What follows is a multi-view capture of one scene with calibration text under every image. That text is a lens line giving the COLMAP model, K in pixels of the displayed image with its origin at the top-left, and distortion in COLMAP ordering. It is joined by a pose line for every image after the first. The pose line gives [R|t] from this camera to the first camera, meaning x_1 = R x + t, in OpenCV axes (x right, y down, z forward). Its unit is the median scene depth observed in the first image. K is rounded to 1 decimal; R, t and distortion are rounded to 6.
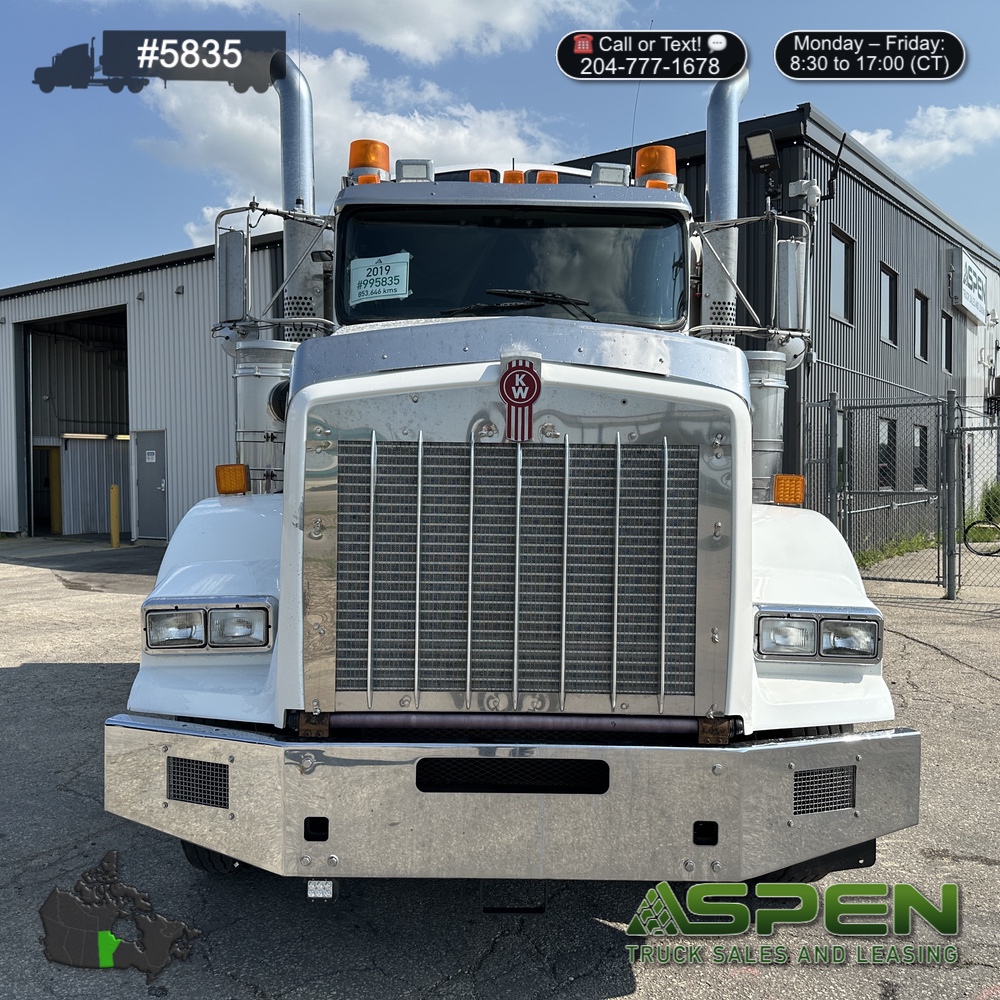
lens RADIAL K [[902.4, 0, 500.0], [0, 902.4, 500.0], [0, 0, 1]] dist [0.119345, -0.198135]
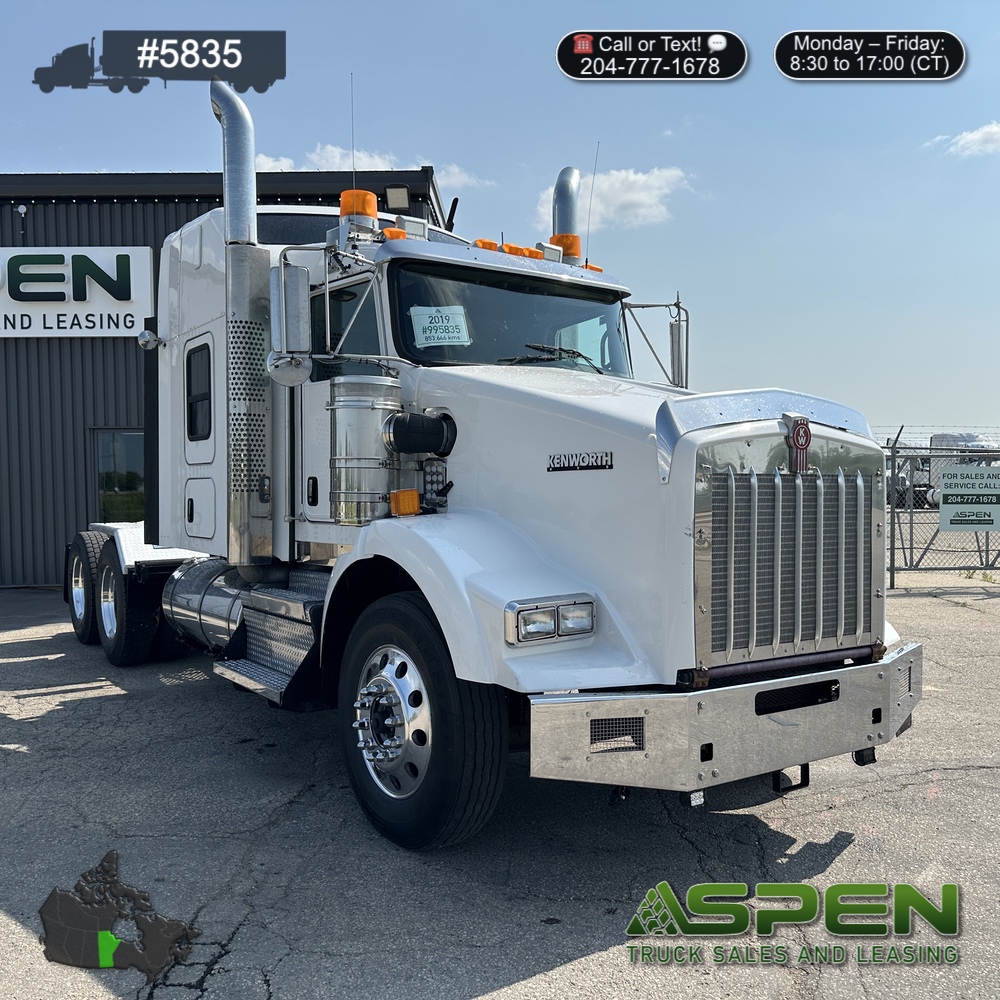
lens RADIAL K [[902.4, 0, 500.0], [0, 902.4, 500.0], [0, 0, 1]] dist [0.119345, -0.198135]
pose [[0.842482, -0.016299, 0.538478, -1.178126], [0.024698, 0.999660, -0.008384, -0.019454], [-0.538158, 0.020362, 0.842598, -0.007137]]
